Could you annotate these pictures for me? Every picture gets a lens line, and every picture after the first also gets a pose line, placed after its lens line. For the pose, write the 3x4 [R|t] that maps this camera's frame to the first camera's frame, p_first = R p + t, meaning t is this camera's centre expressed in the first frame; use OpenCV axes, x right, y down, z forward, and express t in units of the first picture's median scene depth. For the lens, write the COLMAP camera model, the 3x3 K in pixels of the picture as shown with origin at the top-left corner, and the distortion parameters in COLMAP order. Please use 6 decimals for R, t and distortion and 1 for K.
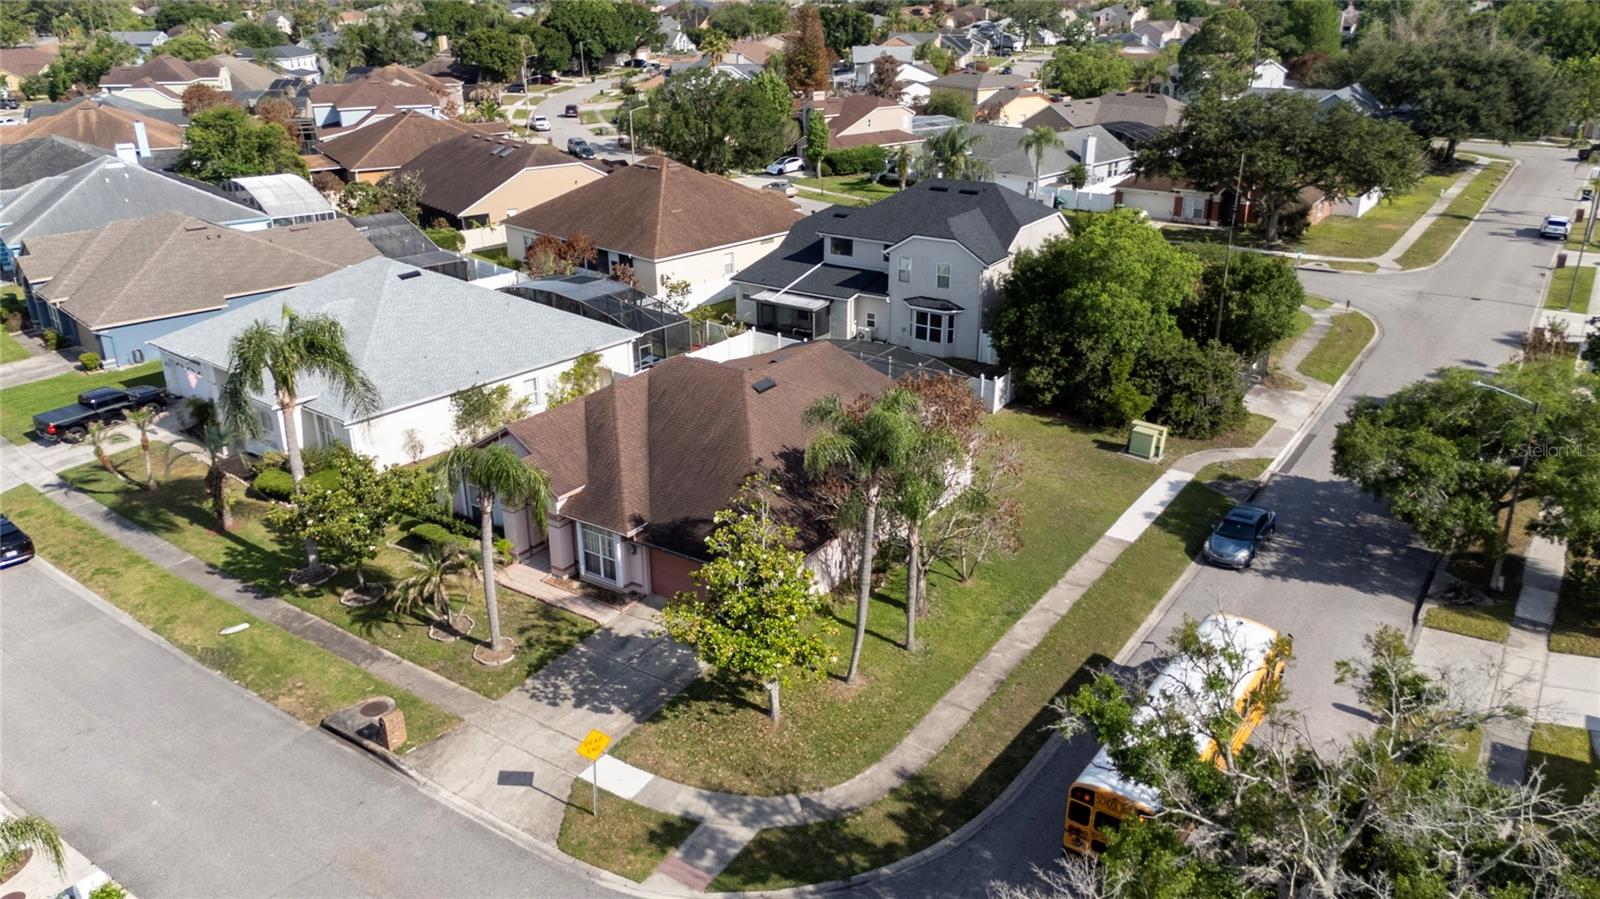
lens RADIAL K [[1161.3, 0, 807.7], [0, 1161.3, 451.1], [0, 0, 1]] dist [0.081233, -0.106009]
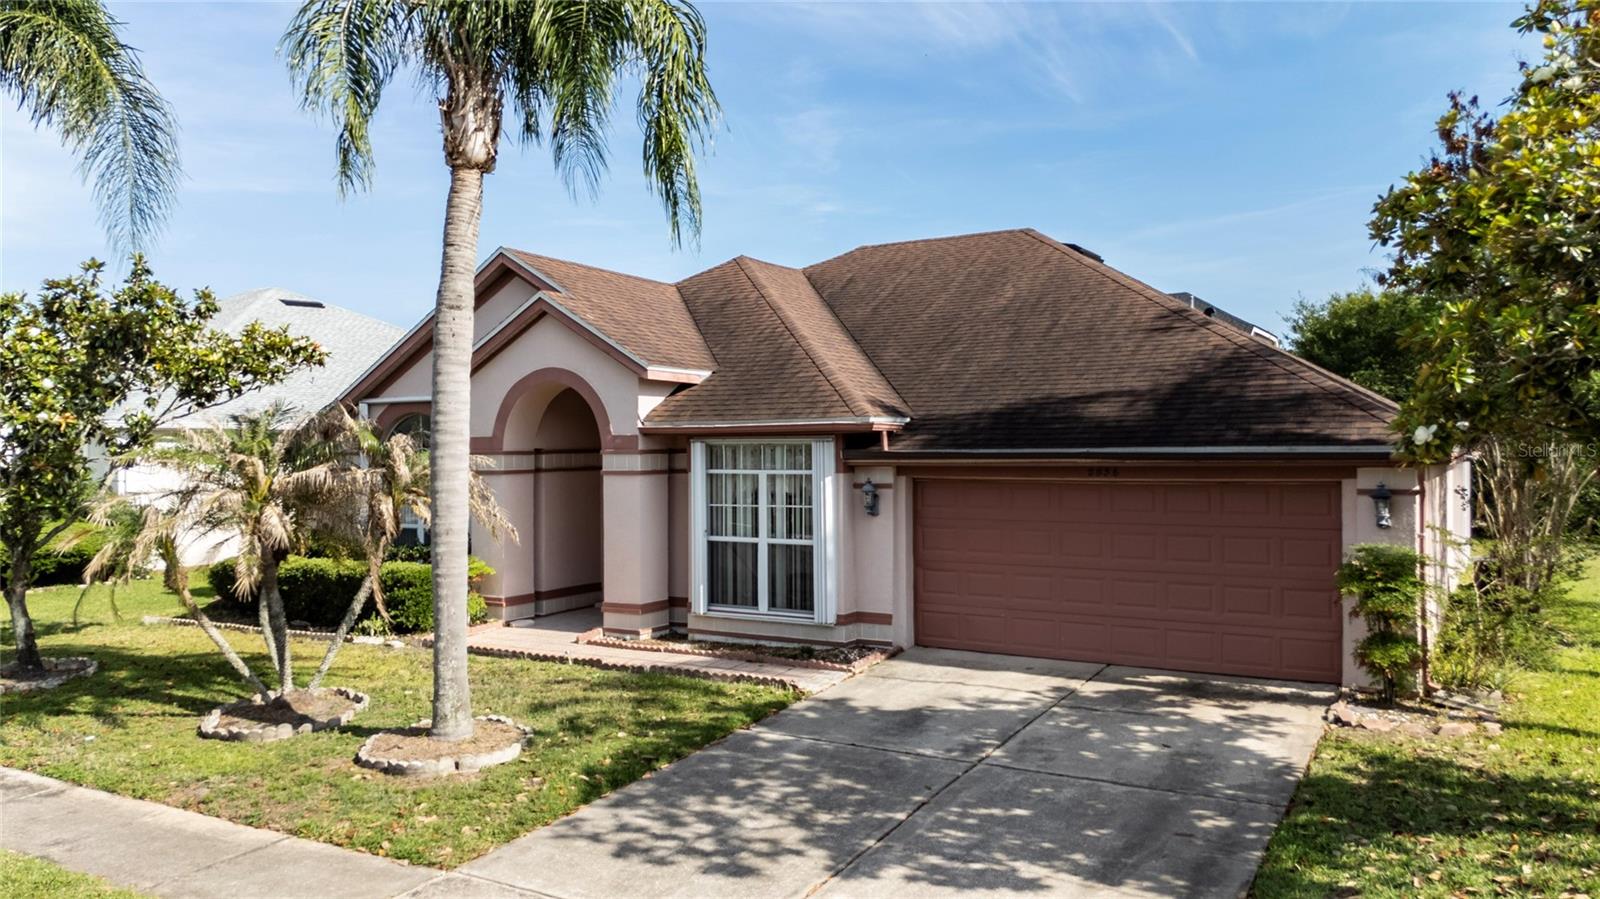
lens RADIAL K [[1178.8, 0, 807.5], [0, 1178.8, 448.0], [0, 0, 1]] dist [0.057652, -0.044974]
pose [[0.997626, -0.007467, 0.068461, -0.186382], [0.032441, 0.927851, -0.371536, 0.192800], [-0.060748, 0.372875, 0.925891, 0.660914]]
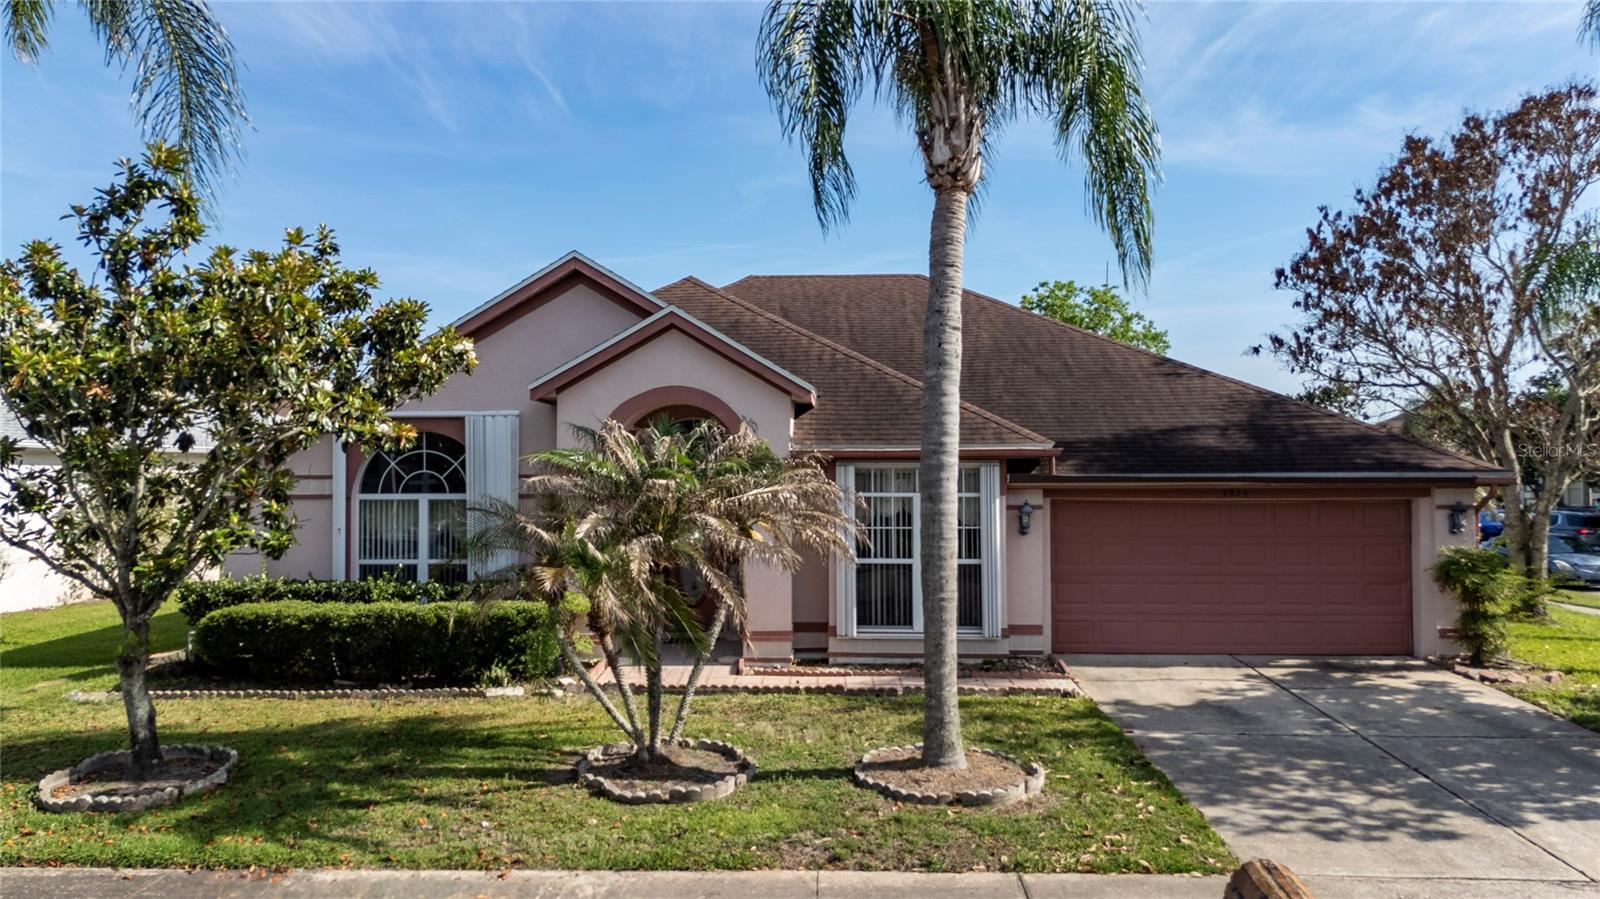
lens RADIAL K [[1178.8, 0, 807.5], [0, 1178.8, 448.0], [0, 0, 1]] dist [0.057652, -0.044974]
pose [[0.841017, 0.007208, 0.540961, -0.397691], [0.204324, 0.921625, -0.329937, 0.168619], [-0.500941, 0.388014, 0.773630, 0.718851]]
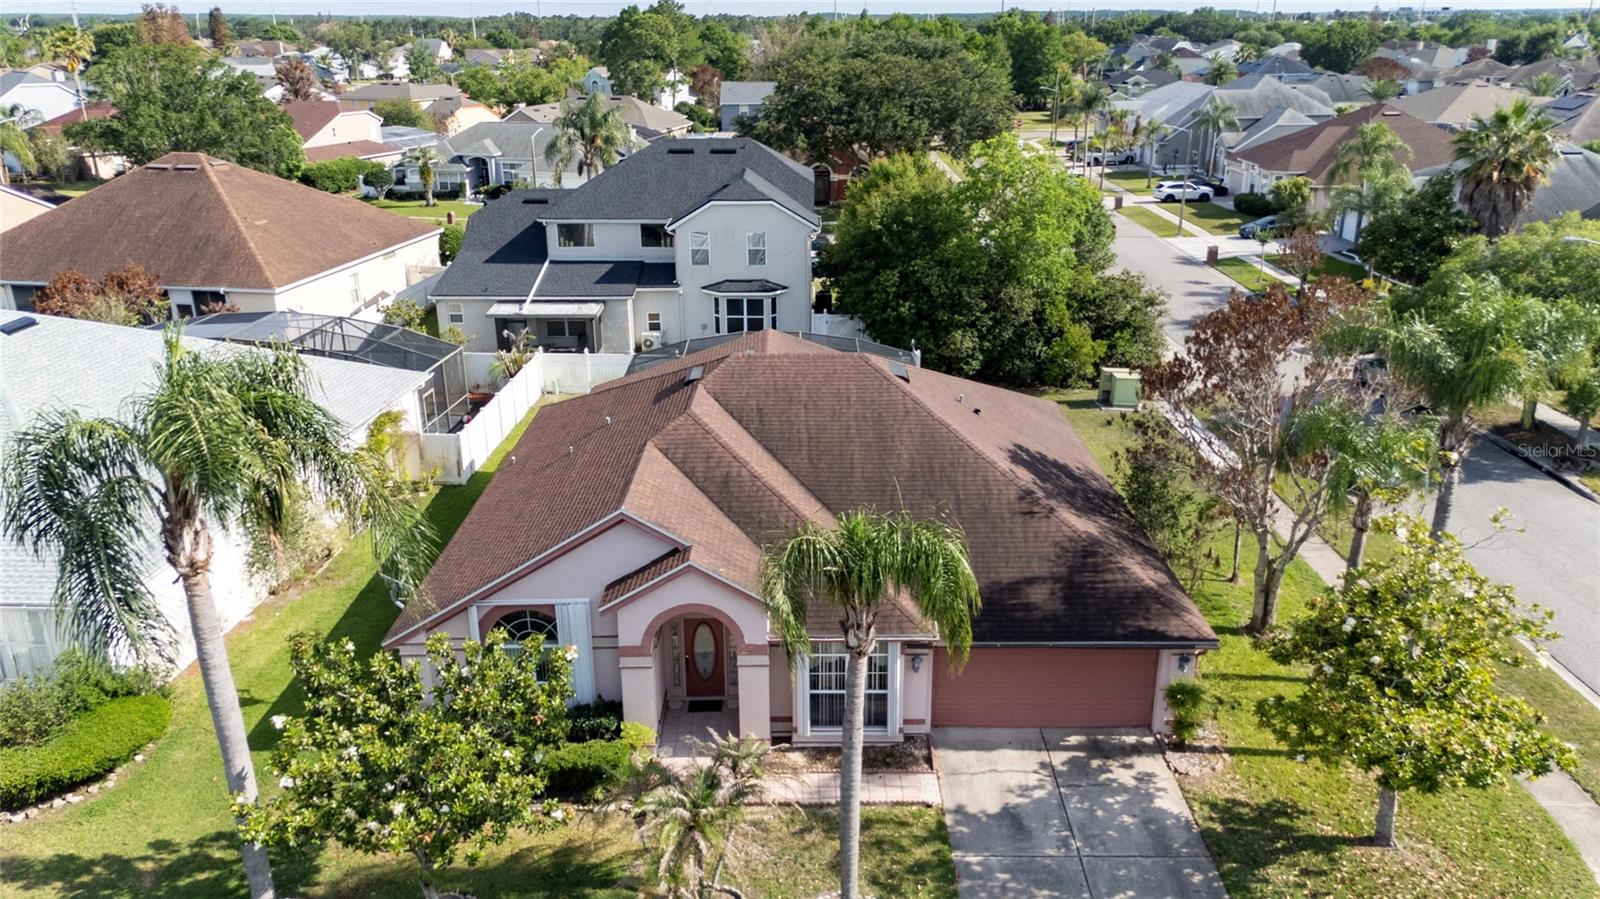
lens RADIAL K [[1161.3, 0, 807.7], [0, 1161.3, 451.1], [0, 0, 1]] dist [0.081233, -0.106009]
pose [[0.827760, -0.192939, 0.526866, -0.467646], [0.213747, 0.976645, 0.021830, -0.041717], [-0.518773, 0.094546, 0.849668, 0.510462]]
